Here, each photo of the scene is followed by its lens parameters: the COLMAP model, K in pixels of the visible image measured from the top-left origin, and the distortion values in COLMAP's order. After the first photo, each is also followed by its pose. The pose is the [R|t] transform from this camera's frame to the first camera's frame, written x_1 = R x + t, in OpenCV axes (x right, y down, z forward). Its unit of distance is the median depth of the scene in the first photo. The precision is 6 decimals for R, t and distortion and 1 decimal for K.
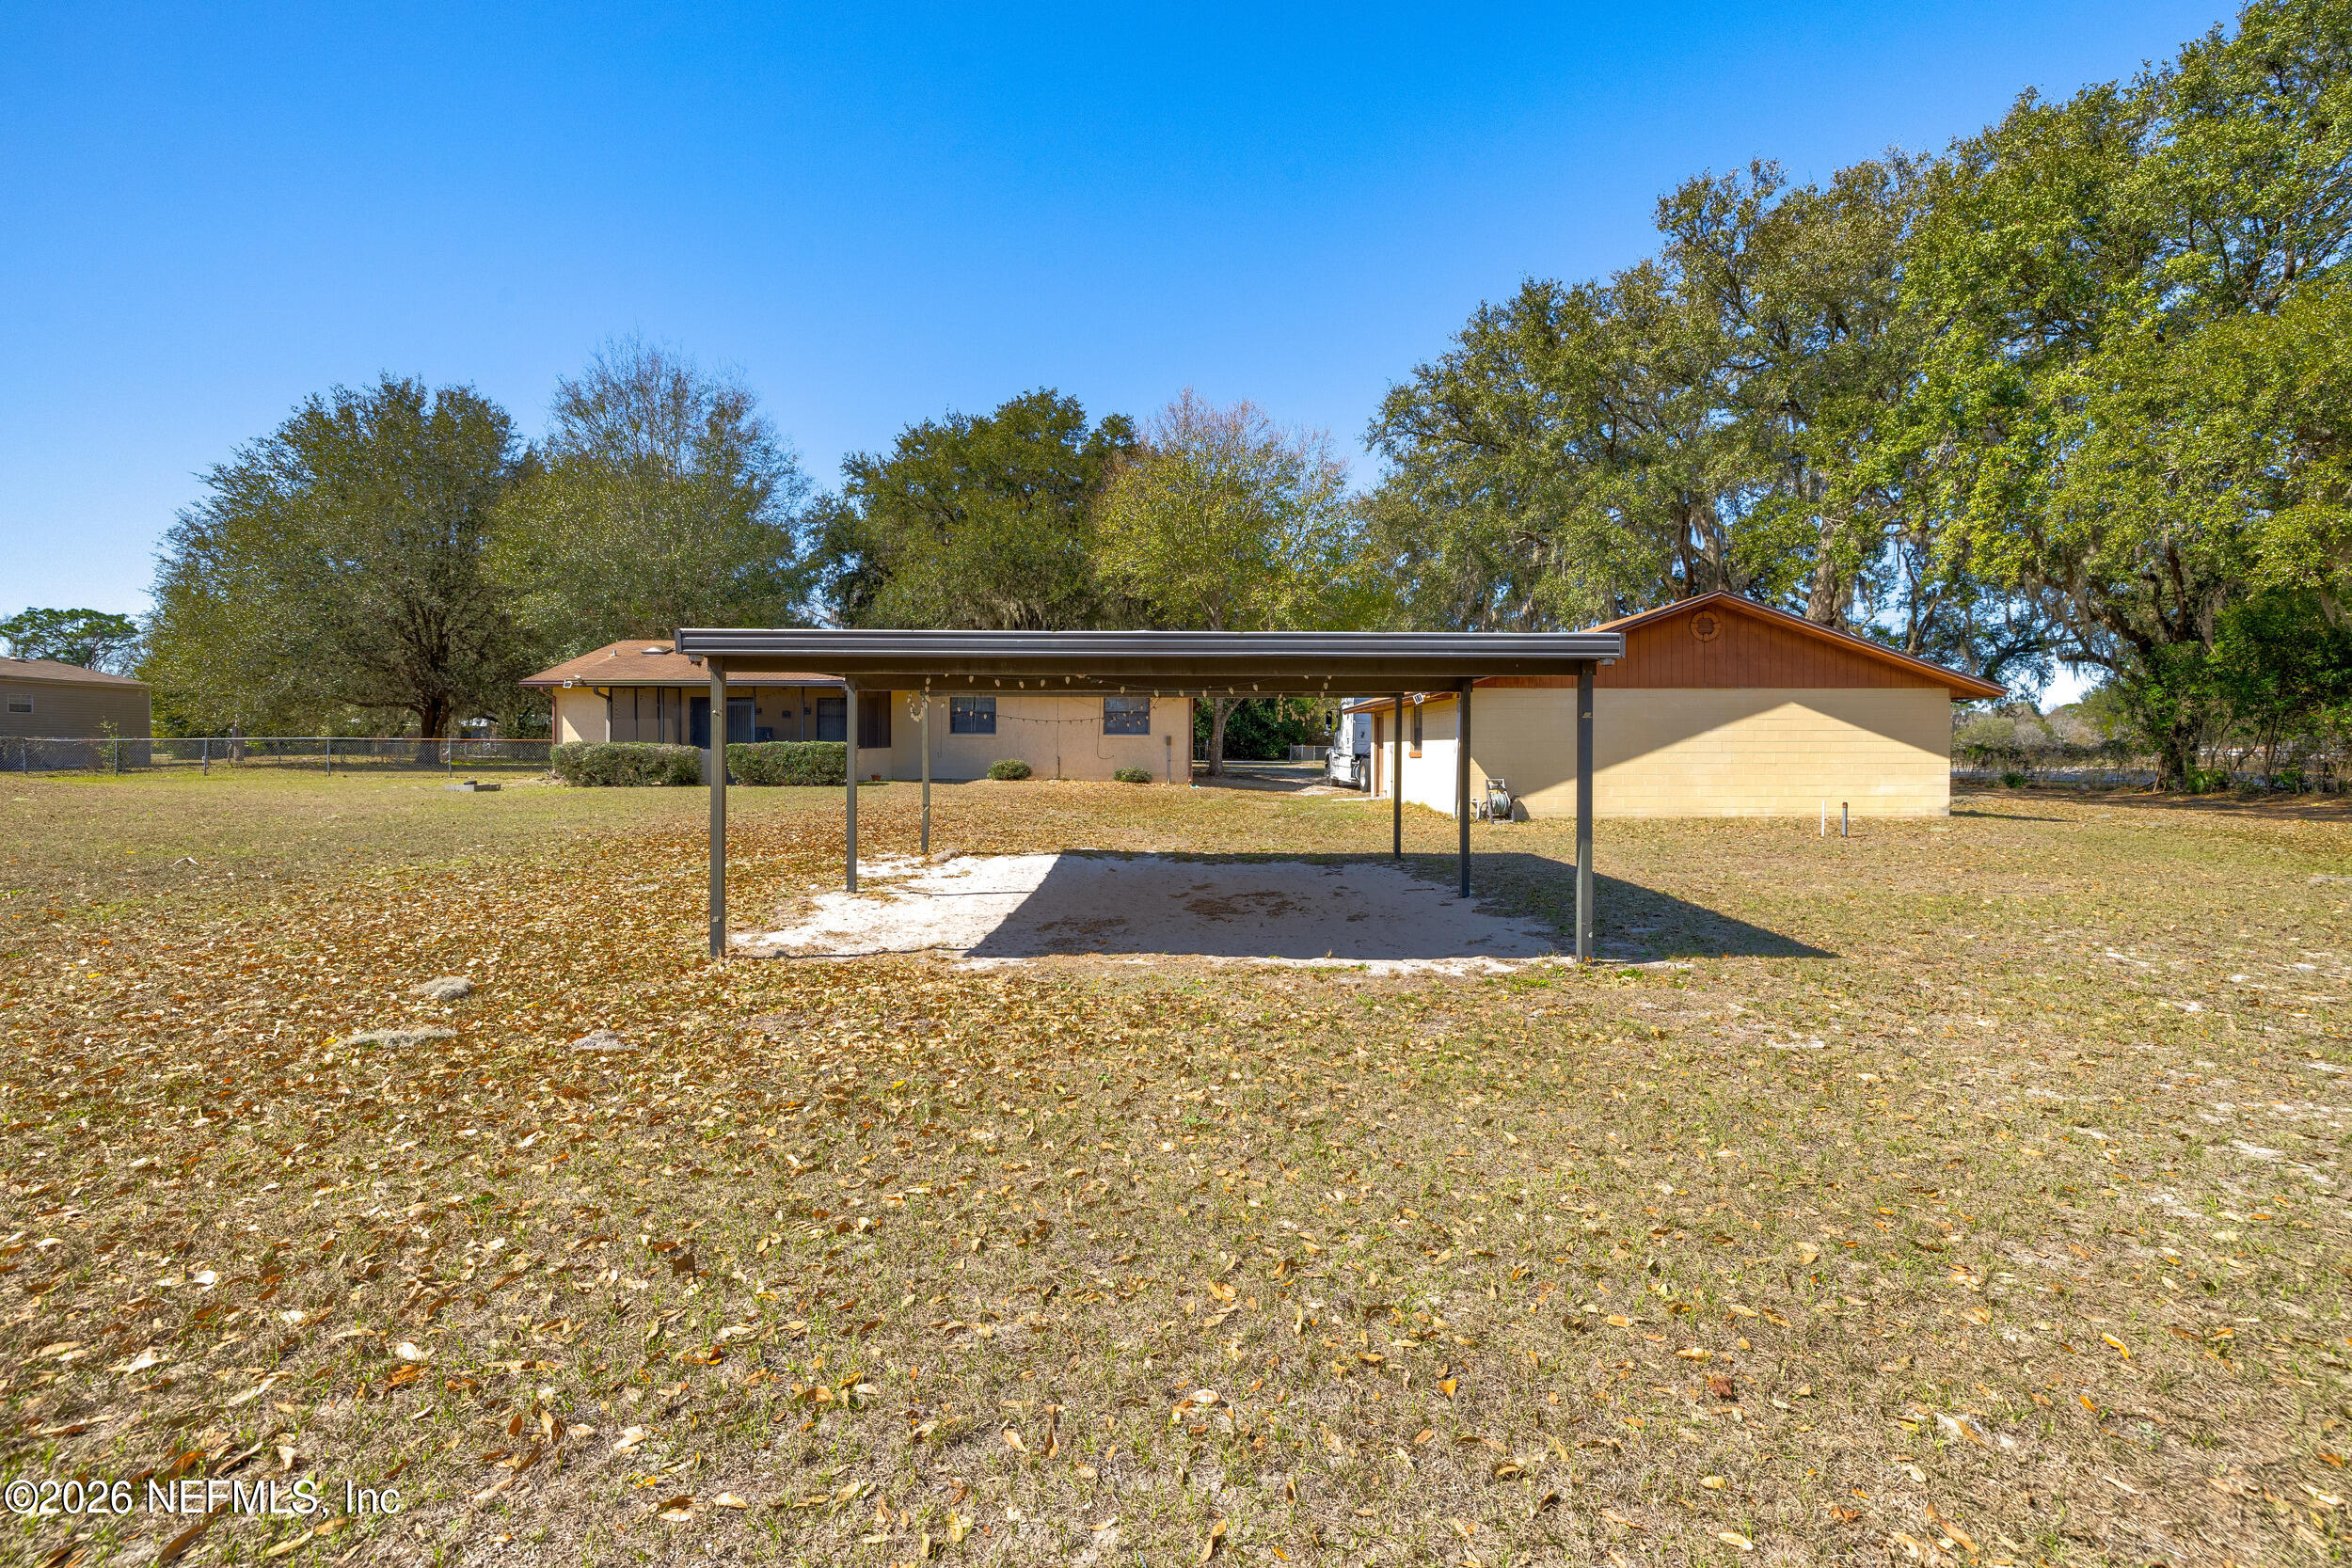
lens RADIAL K [[987.4, 0, 1171.9], [0, 987.4, 777.0], [0, 0, 1]] dist [0.000898, 0.000104]
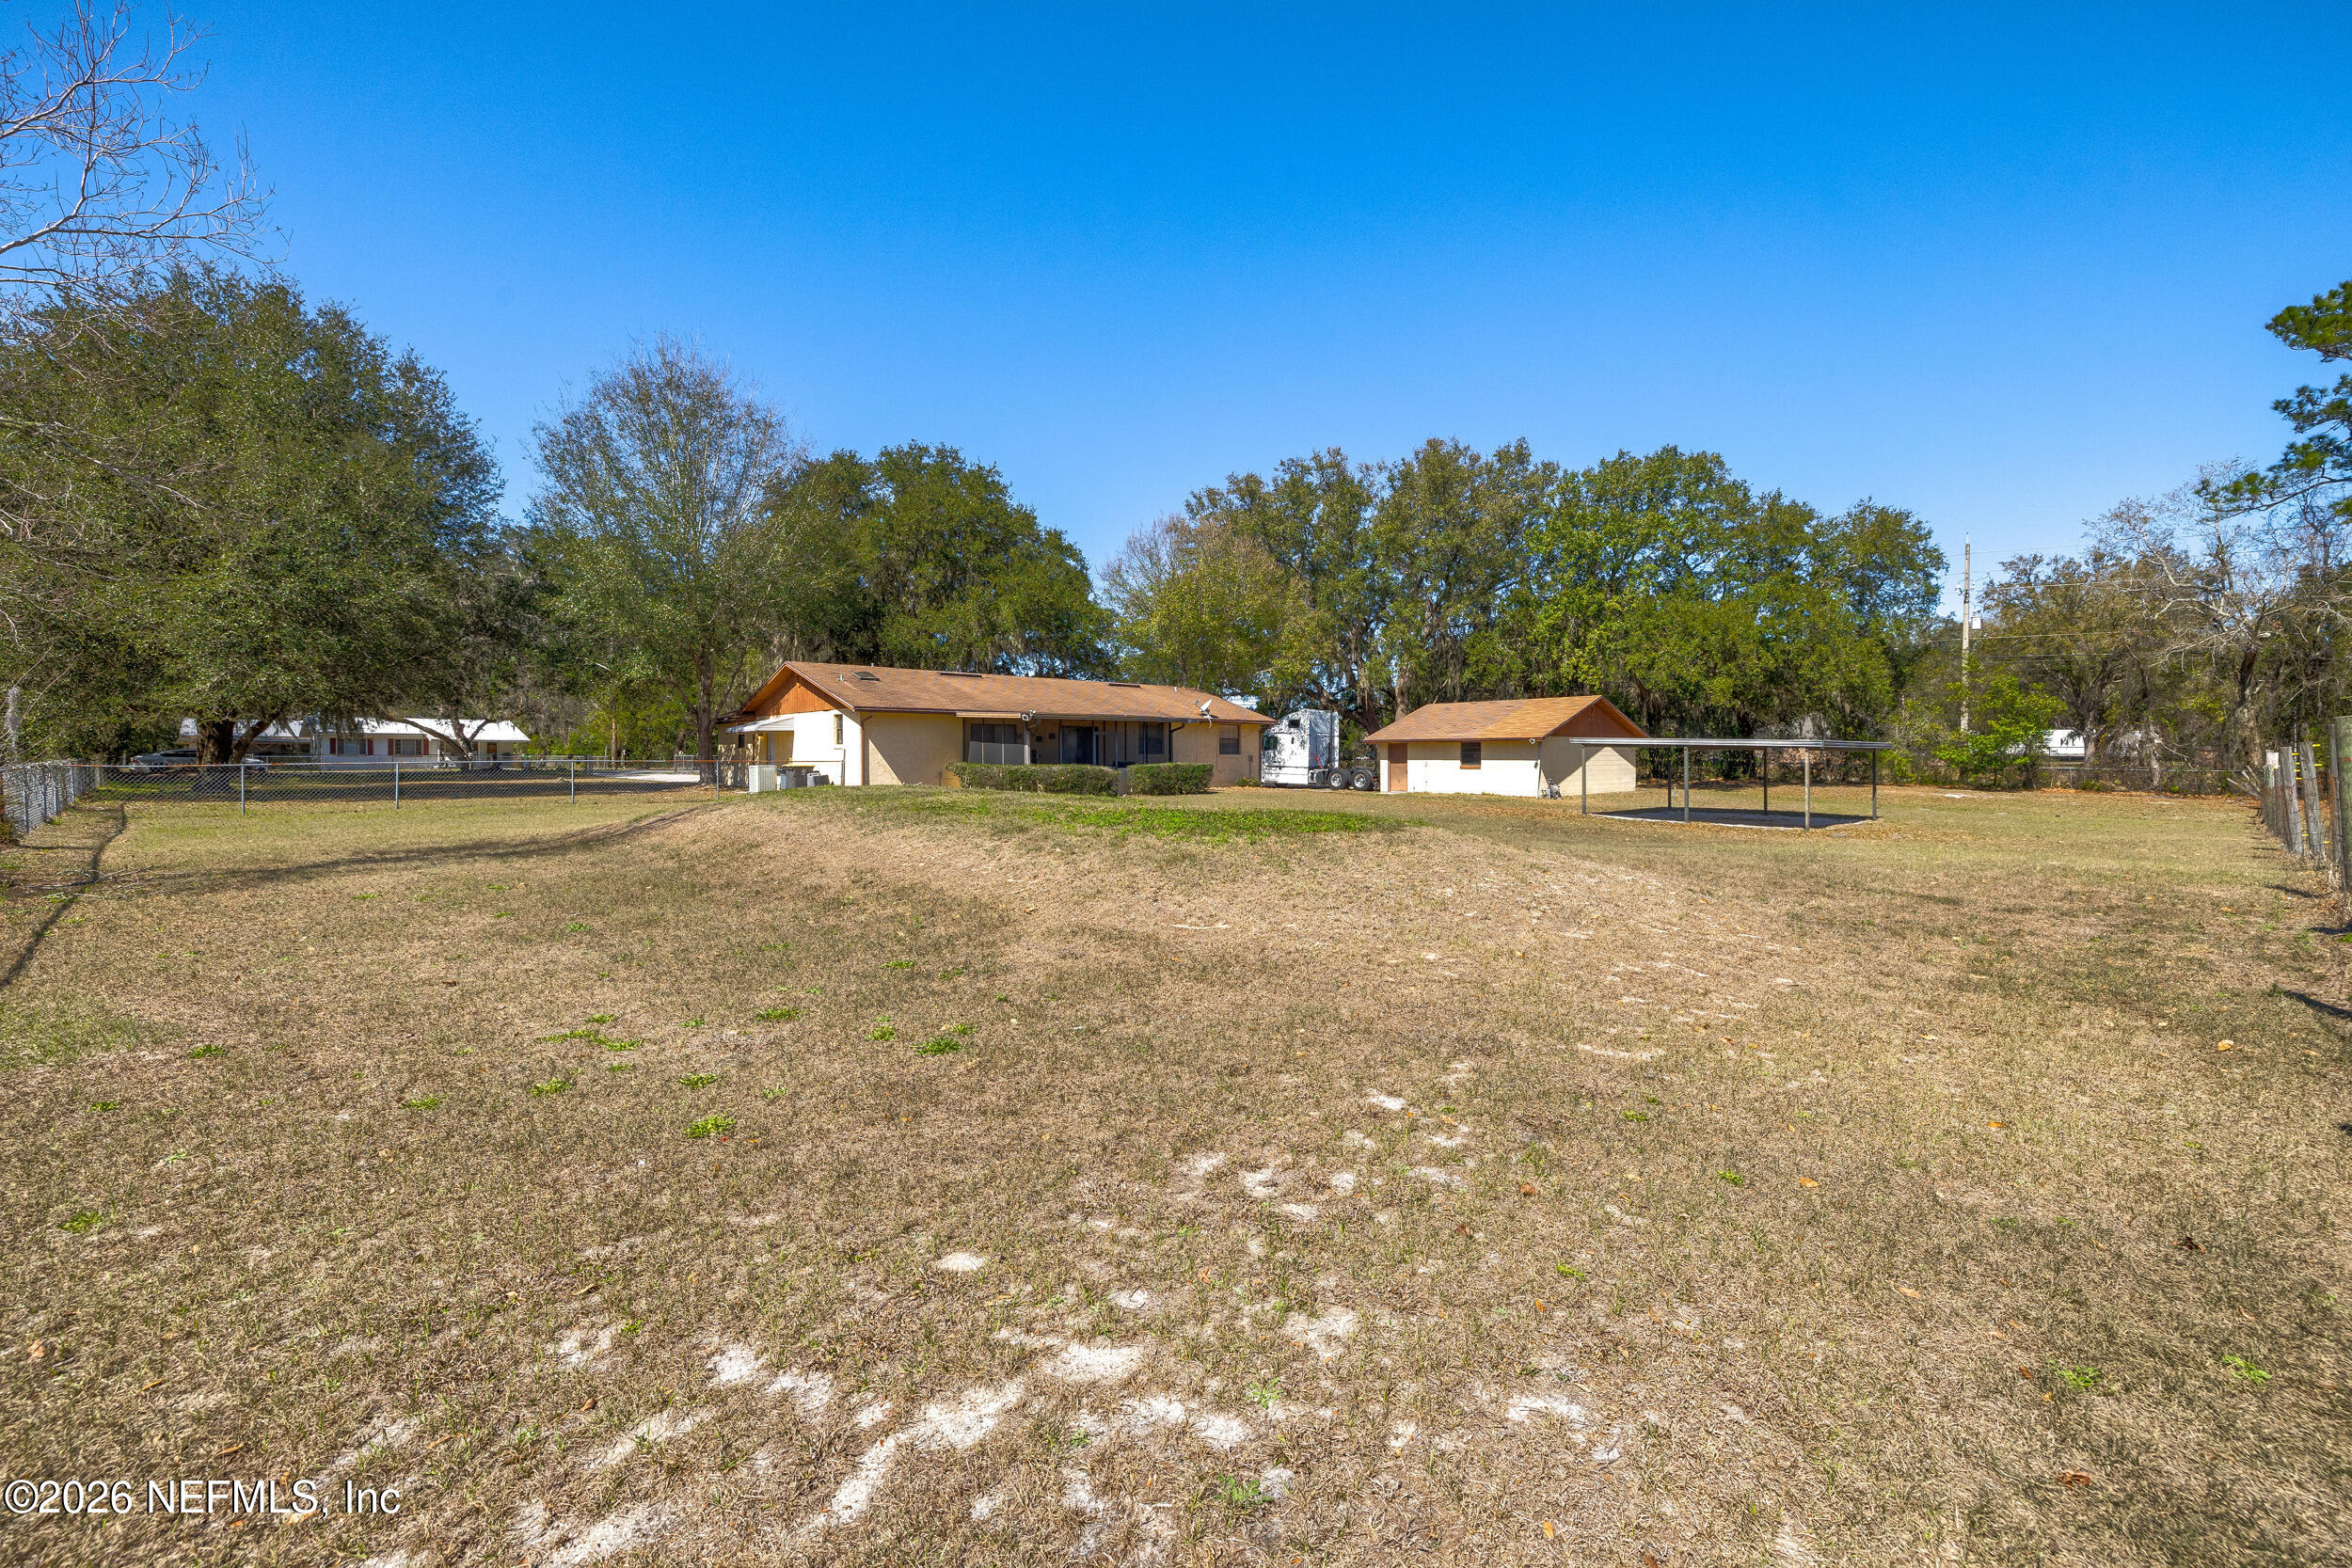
lens RADIAL K [[987.4, 0, 1170.2], [0, 987.4, 771.9], [0, 0, 1]] dist [0.000898, 0.000104]
pose [[0.748977, -0.013994, 0.662448, -0.803577], [0.019935, 0.999800, -0.001419, -0.012994], [-0.662296, 0.014269, 0.749106, -0.023361]]
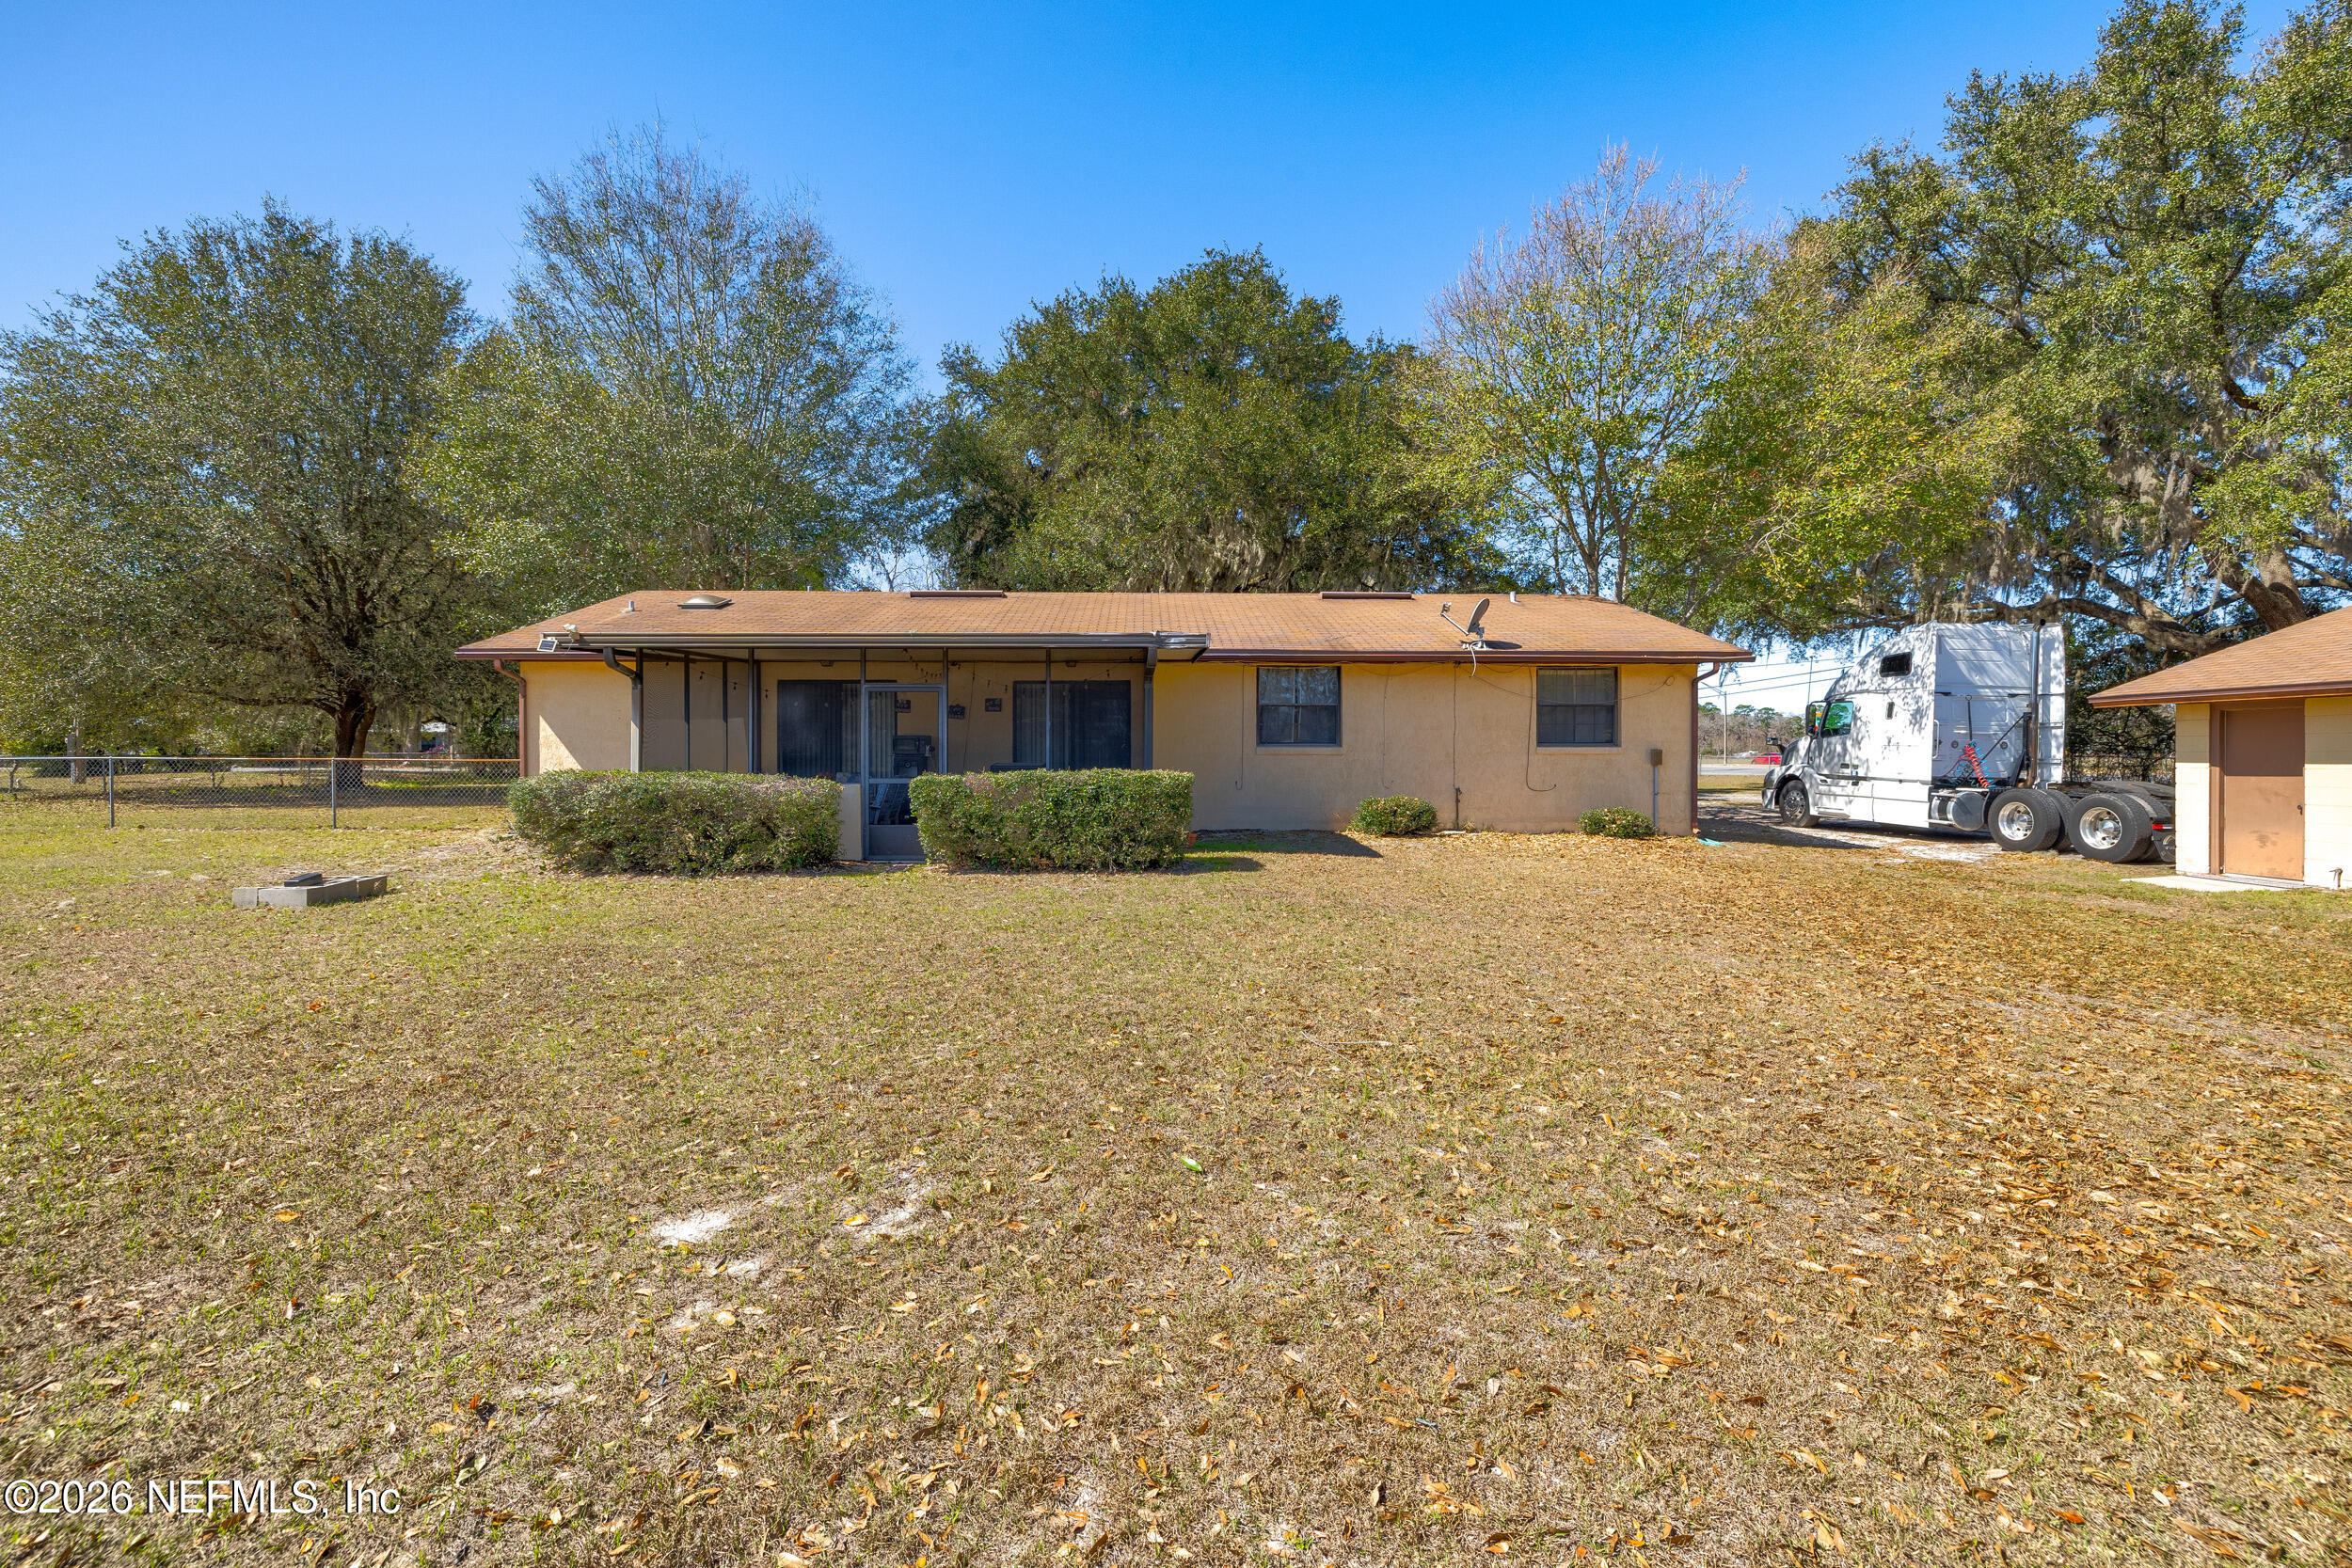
lens RADIAL K [[987.4, 0, 1166.4], [0, 987.4, 775.6], [0, 0, 1]] dist [0.000898, 0.000104]
pose [[0.999955, -0.003914, 0.008647, -0.207857], [0.003951, 0.999983, -0.004349, -0.019115], [-0.008630, 0.004383, 0.999953, 0.340721]]
